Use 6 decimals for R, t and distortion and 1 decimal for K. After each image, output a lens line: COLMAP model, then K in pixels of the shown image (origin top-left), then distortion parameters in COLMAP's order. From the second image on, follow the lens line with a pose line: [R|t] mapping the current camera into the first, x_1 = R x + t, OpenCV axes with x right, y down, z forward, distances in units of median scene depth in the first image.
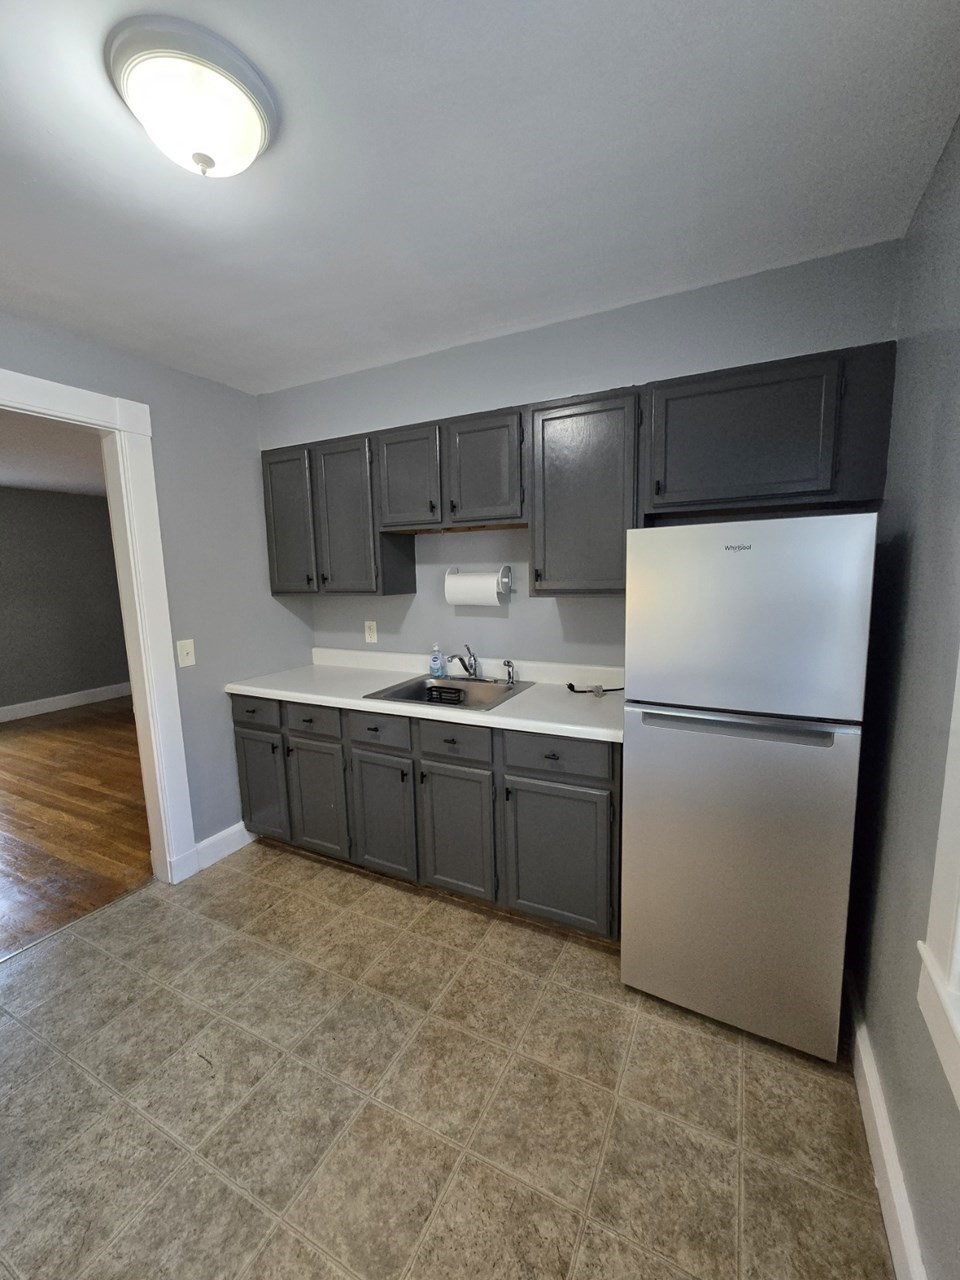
lens RADIAL K [[521.3, 0, 479.9], [0, 521.3, 645.2], [0, 0, 1]] dist [-0.000124, -0.000014]
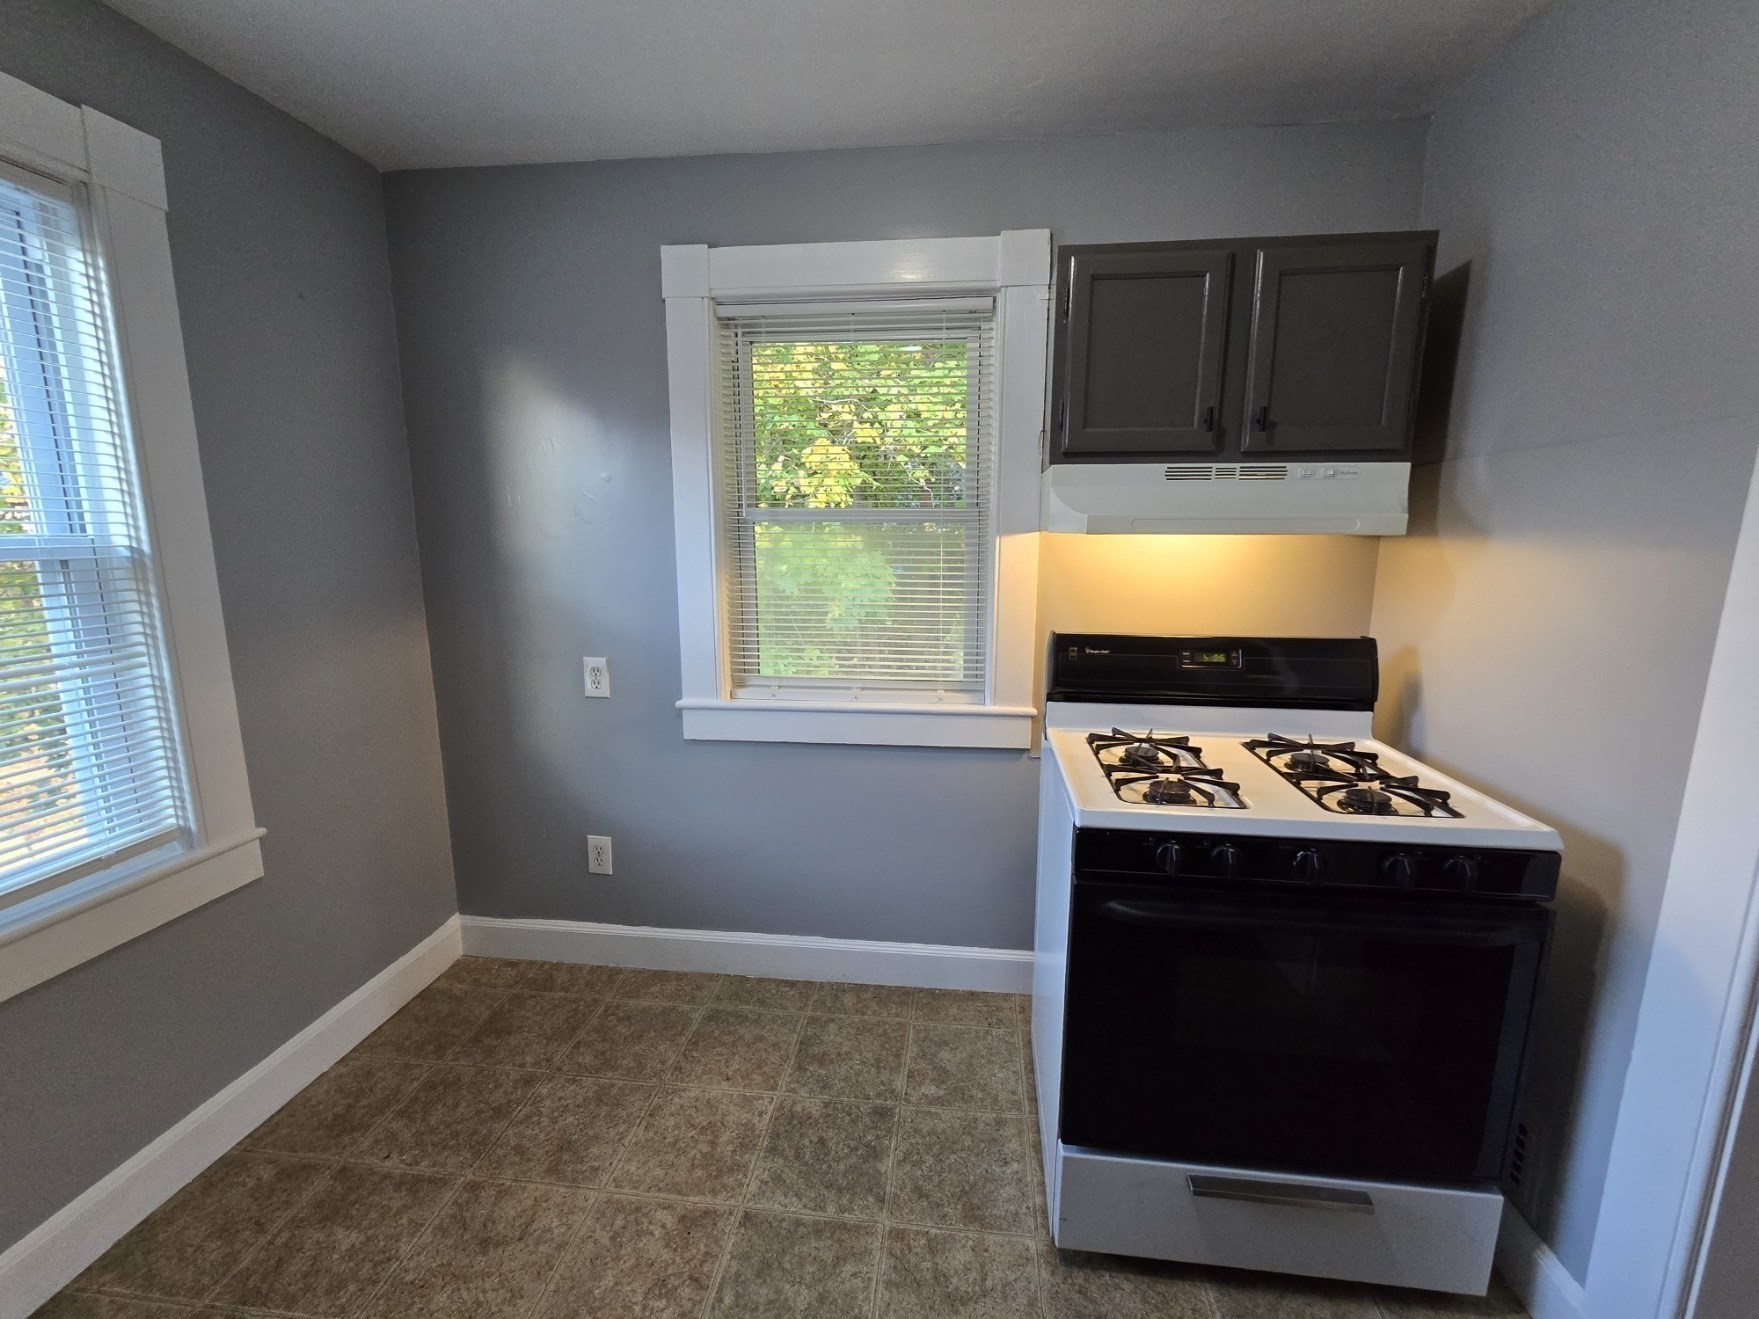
lens RADIAL K [[716.4, 0, 883.7], [0, 716.4, 657.1], [0, 0, 1]] dist [-0.000124, -0.000014]
pose [[-0.936873, 0.084259, -0.339365, -0.020265], [-0.024436, 0.952384, 0.303922, -0.183590], [0.348814, 0.293029, -0.890204, 1.491593]]
